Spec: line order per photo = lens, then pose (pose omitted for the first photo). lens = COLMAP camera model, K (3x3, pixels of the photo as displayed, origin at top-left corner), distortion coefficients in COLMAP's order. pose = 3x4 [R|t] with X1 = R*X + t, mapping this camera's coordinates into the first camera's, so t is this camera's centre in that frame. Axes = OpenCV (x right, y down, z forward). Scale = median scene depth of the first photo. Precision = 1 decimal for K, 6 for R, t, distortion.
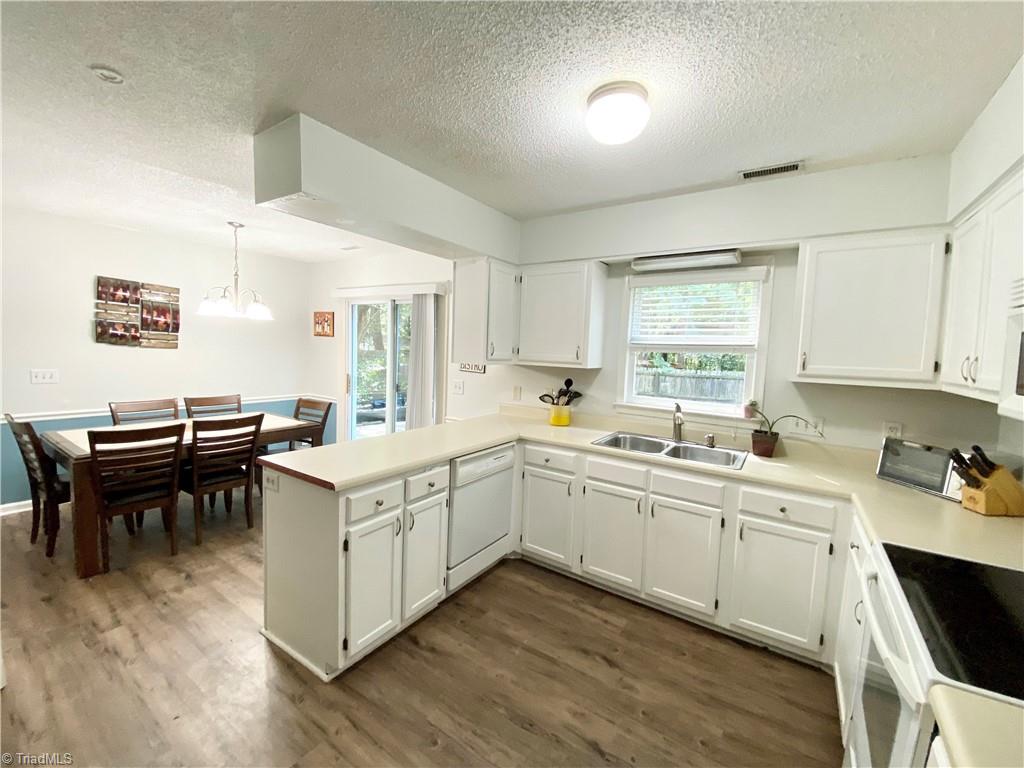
lens RADIAL K [[425.6, 0, 512.0], [0, 425.6, 384.0], [0, 0, 1]] dist [-0.026554, -0.000091]
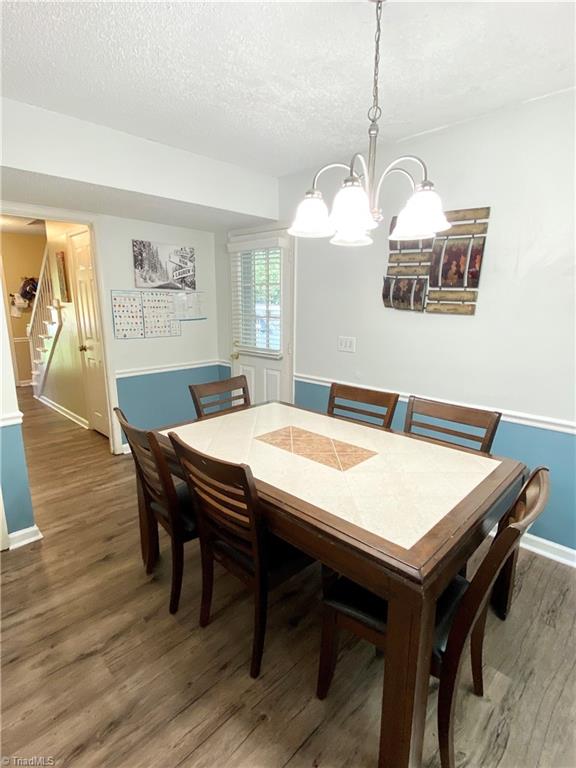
lens RADIAL K [[391.2, 0, 288.0], [0, 391.2, 384.0], [0, 0, 1]] dist [0.000032, -0.000168]
pose [[-0.188784, 0.162583, -0.968466, -0.262994], [-0.092004, 0.978934, 0.182274, -0.090102], [0.977699, 0.123513, -0.169849, 1.180747]]
